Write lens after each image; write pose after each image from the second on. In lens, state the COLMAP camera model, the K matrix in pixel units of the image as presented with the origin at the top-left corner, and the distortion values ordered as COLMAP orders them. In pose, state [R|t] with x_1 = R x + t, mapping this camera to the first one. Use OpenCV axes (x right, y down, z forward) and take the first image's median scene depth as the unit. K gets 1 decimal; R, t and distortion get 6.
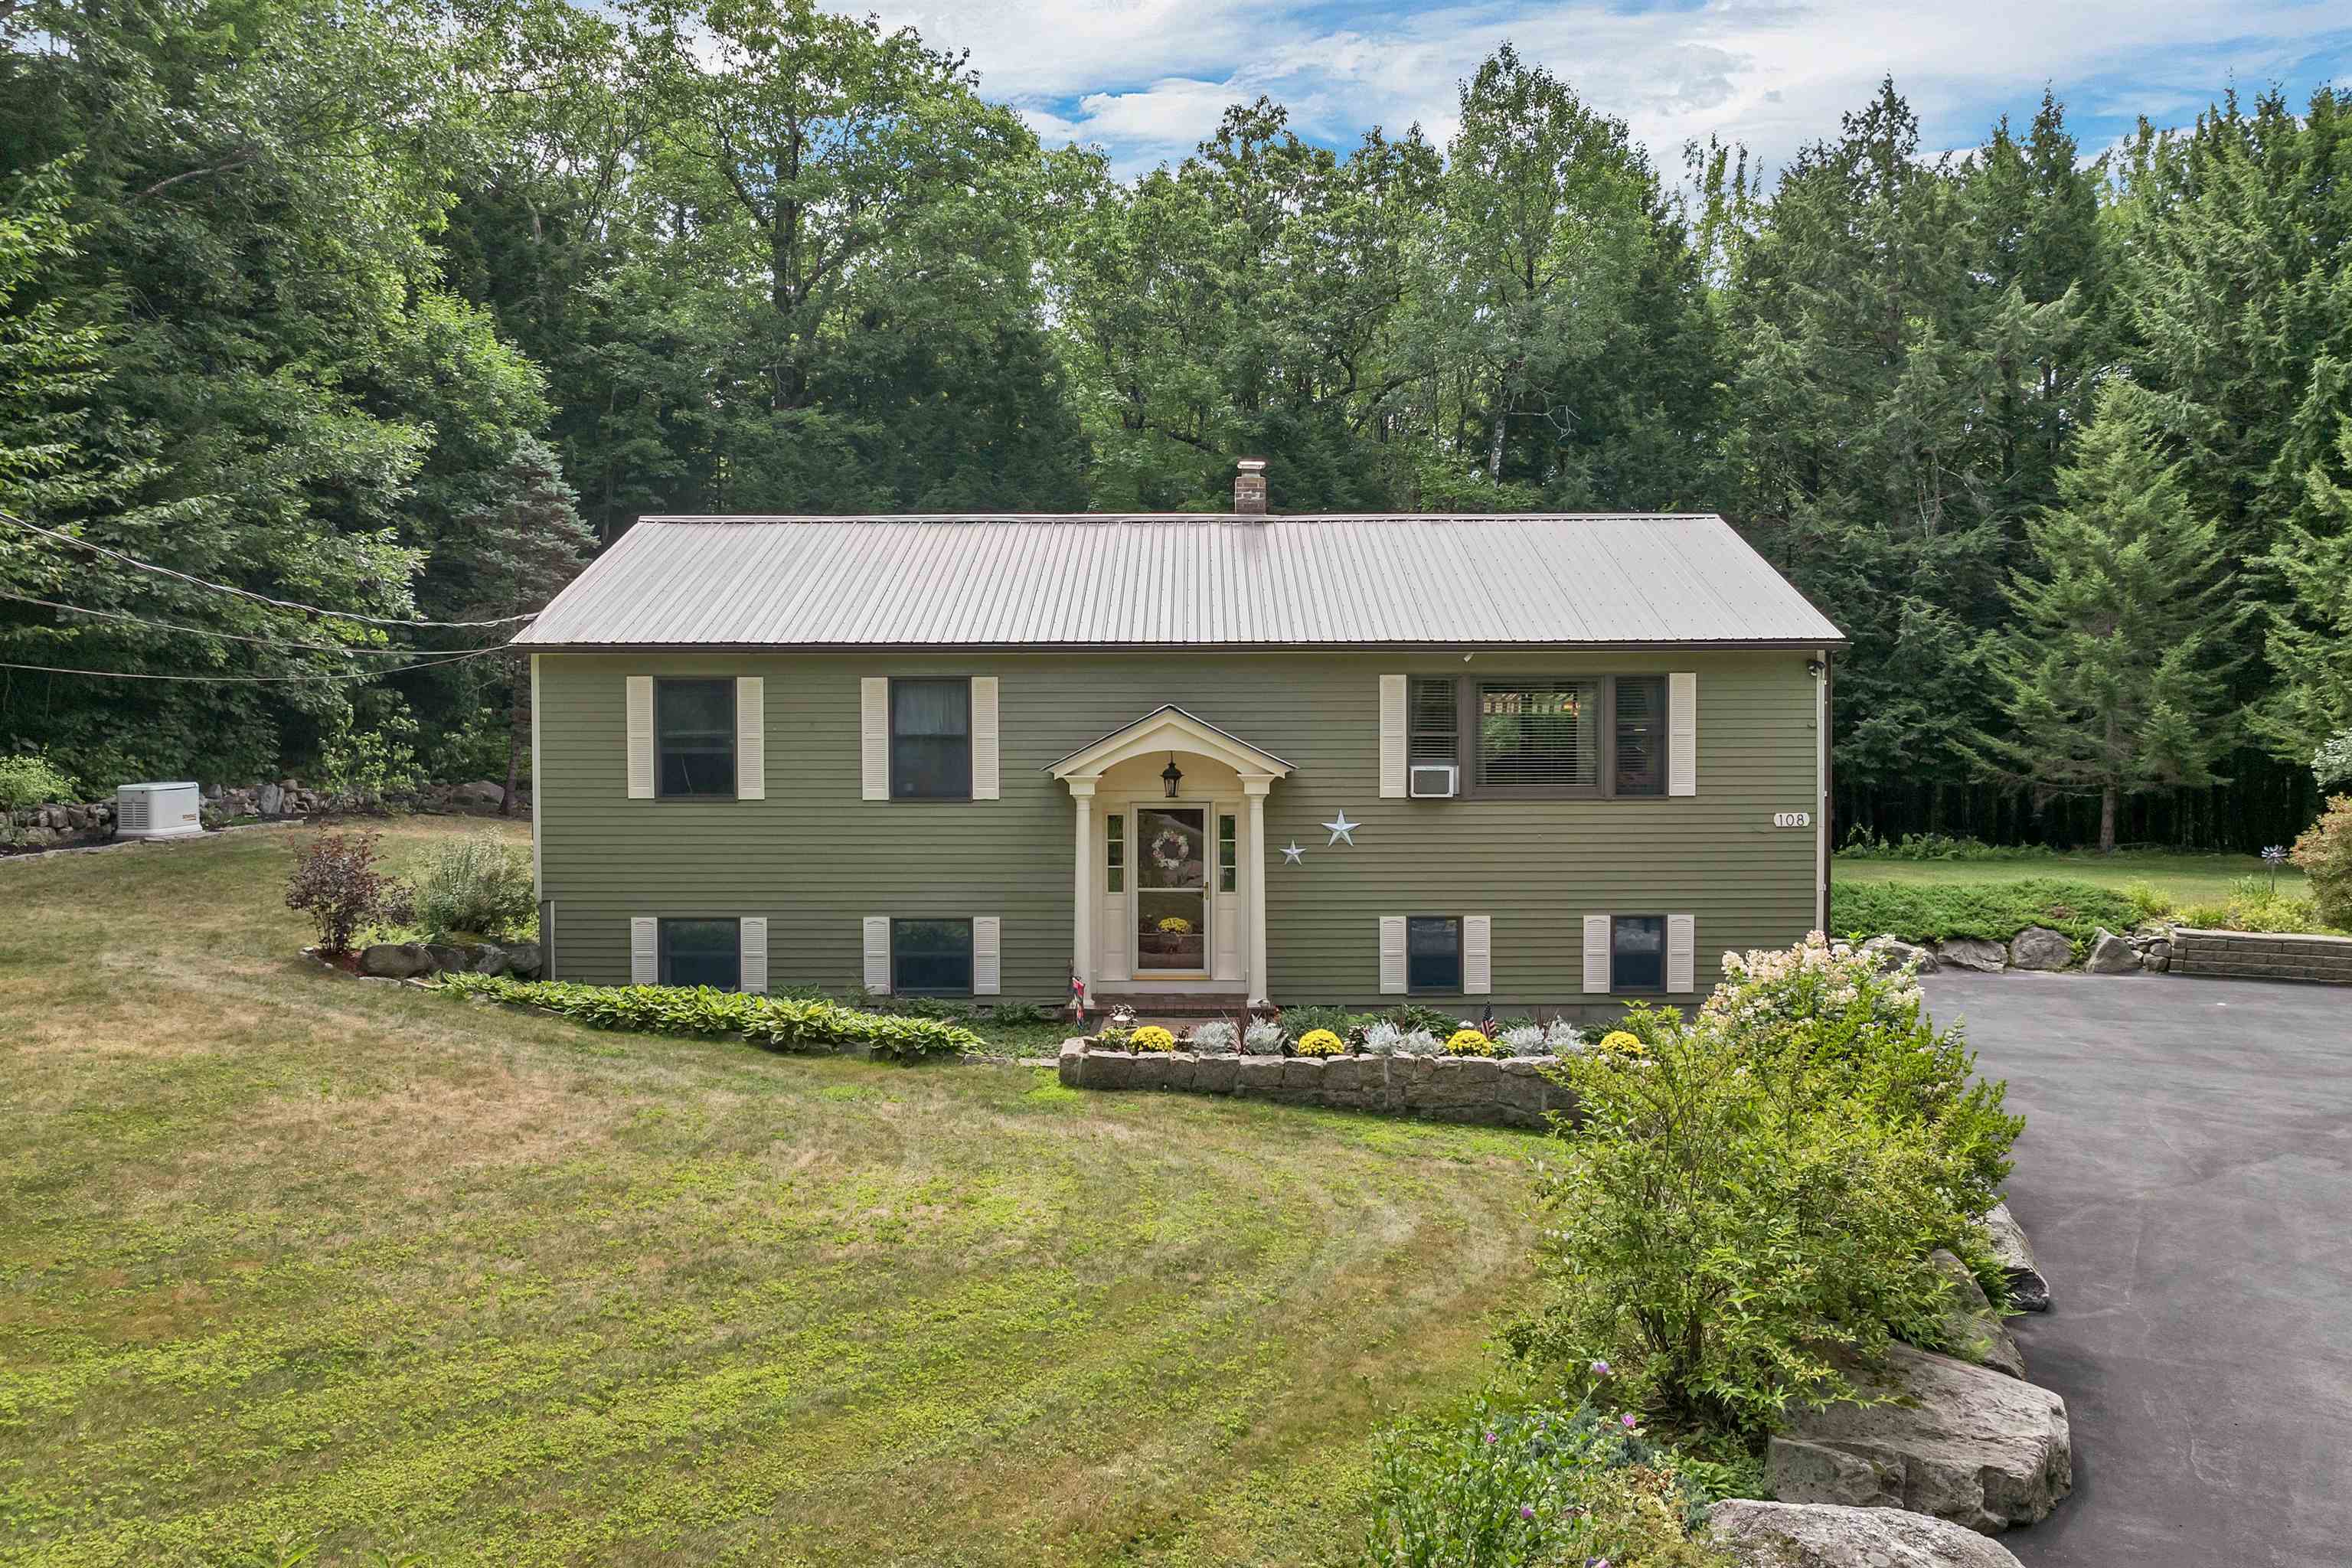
lens RADIAL K [[1700.1, 0, 1176.0], [0, 1700.1, 784.0], [0, 0, 1]] dist [-0.005974, -0.000541]
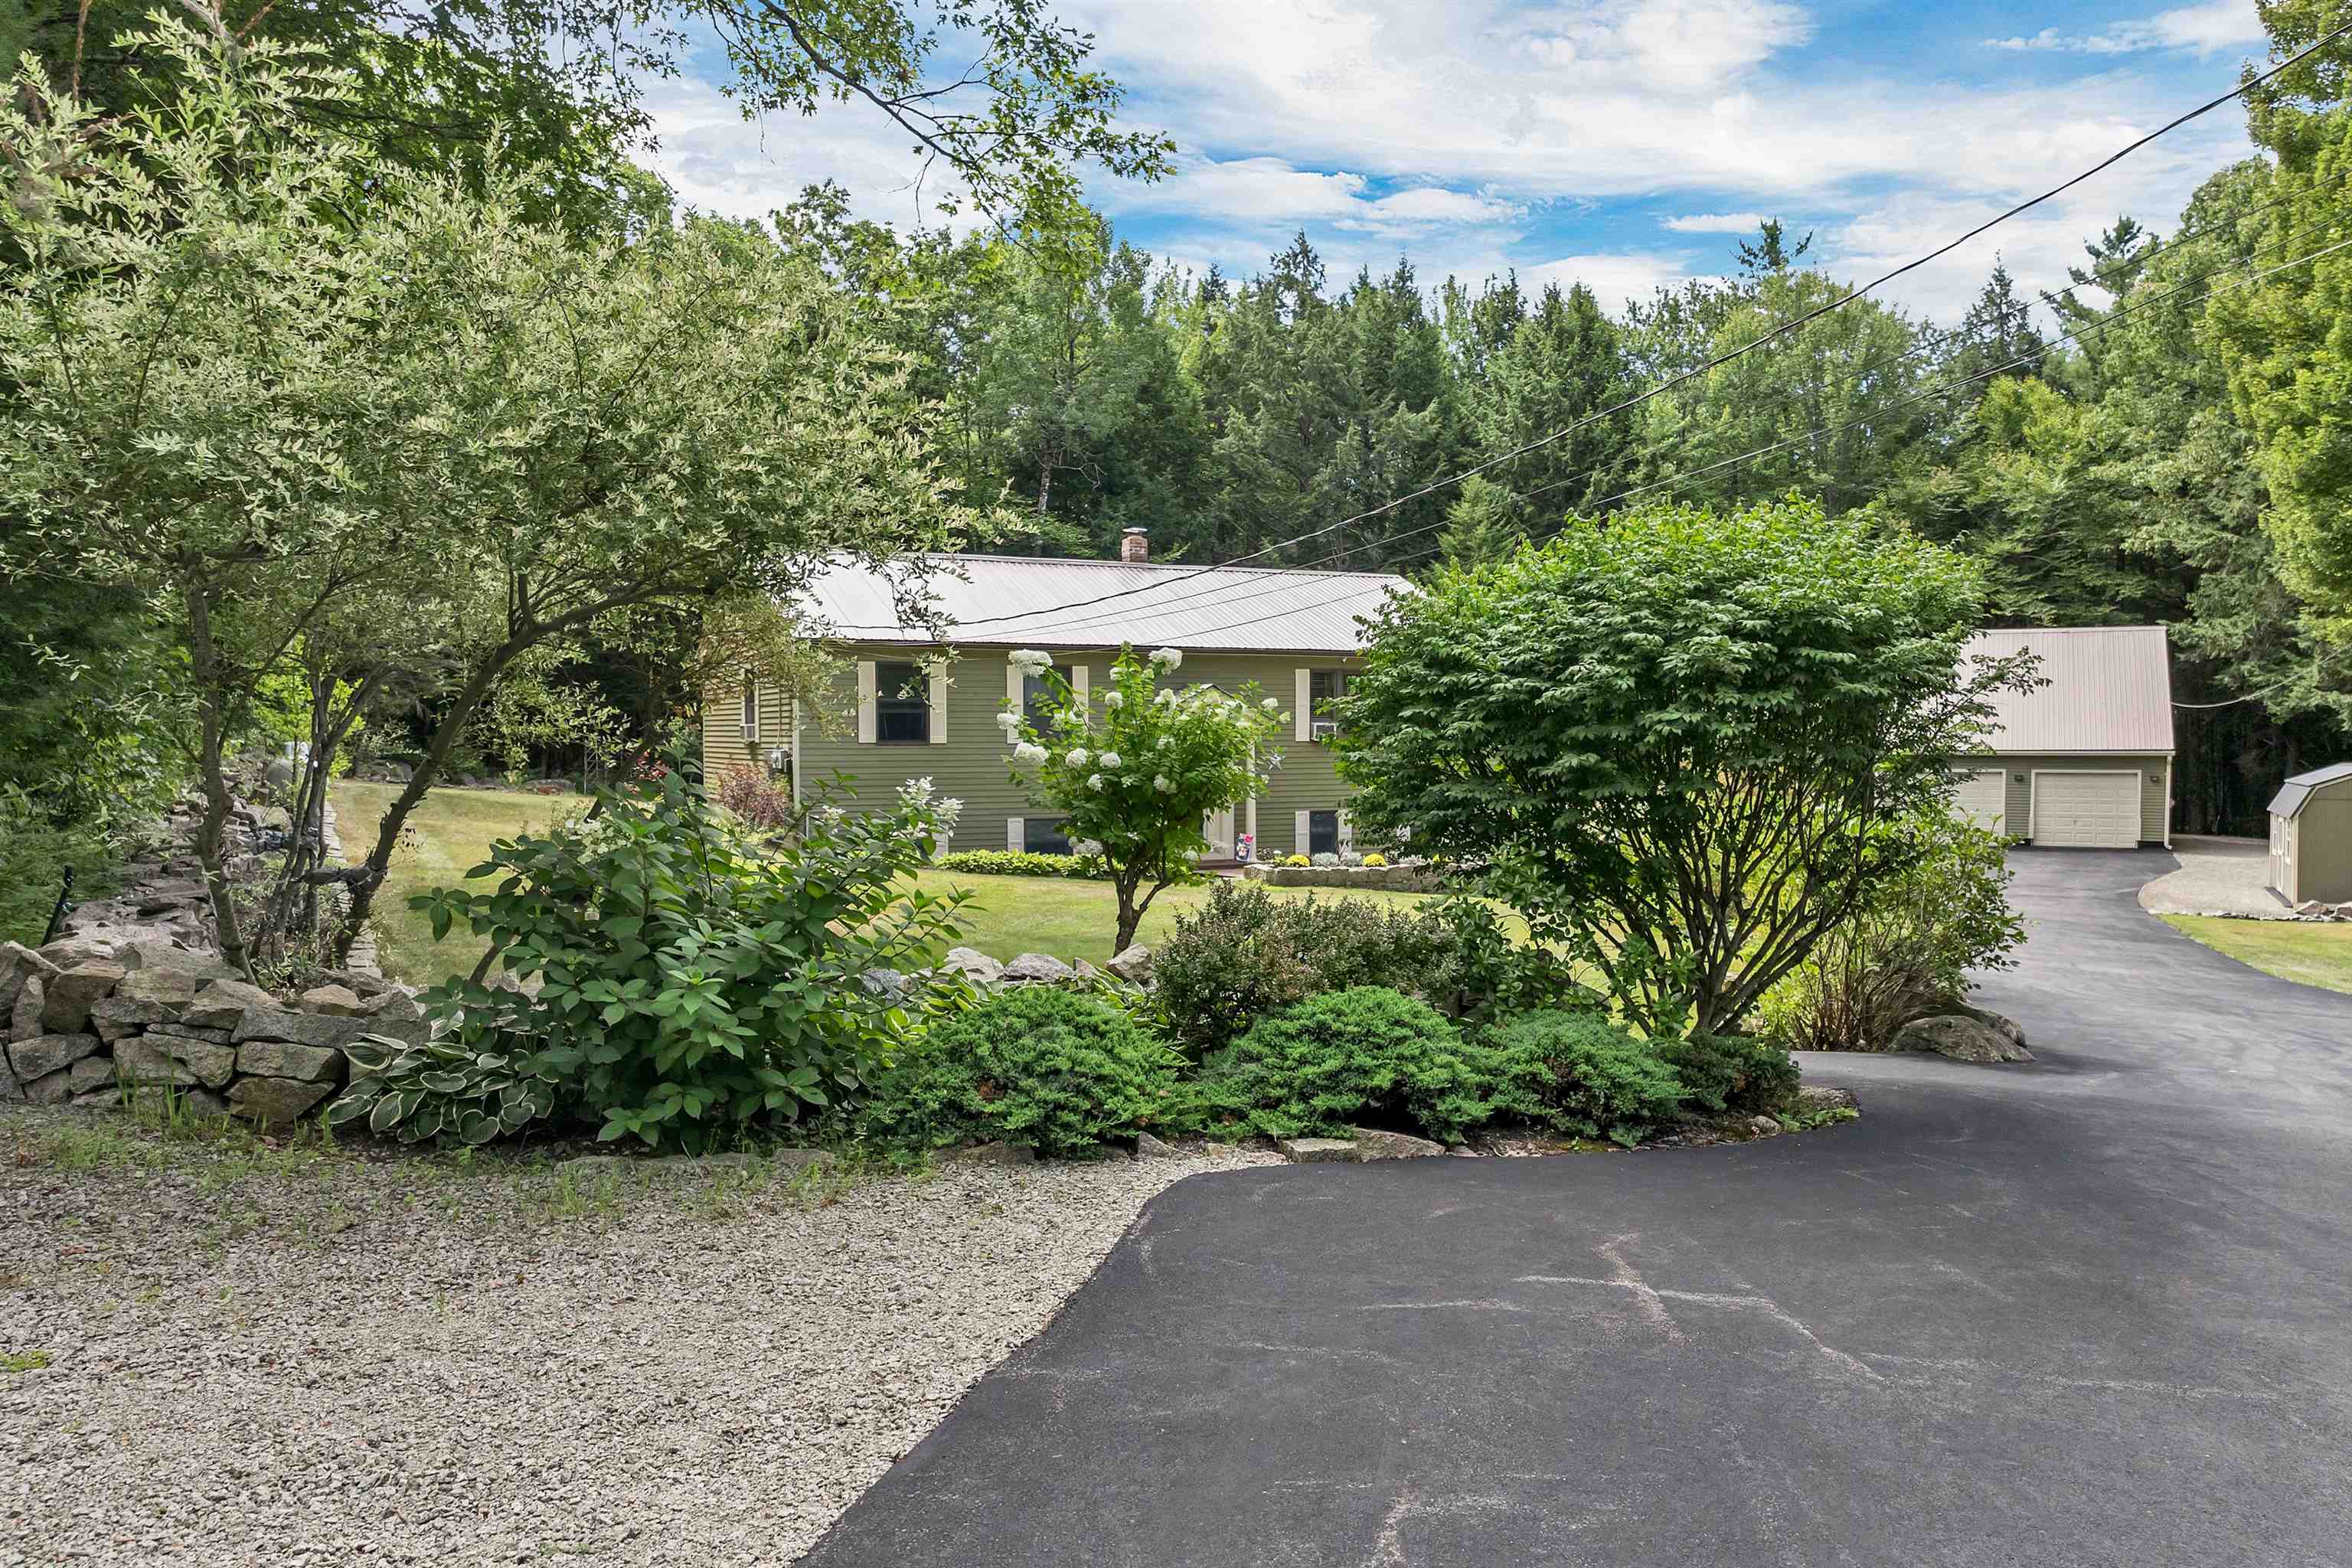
lens RADIAL K [[1700.1, 0, 1176.0], [0, 1700.1, 784.0], [0, 0, 1]] dist [-0.005974, -0.000541]
pose [[0.904520, -0.013188, 0.426228, -0.297125], [0.014053, 0.999901, 0.001116, 0.019740], [-0.426200, 0.004980, 0.904615, -0.200646]]
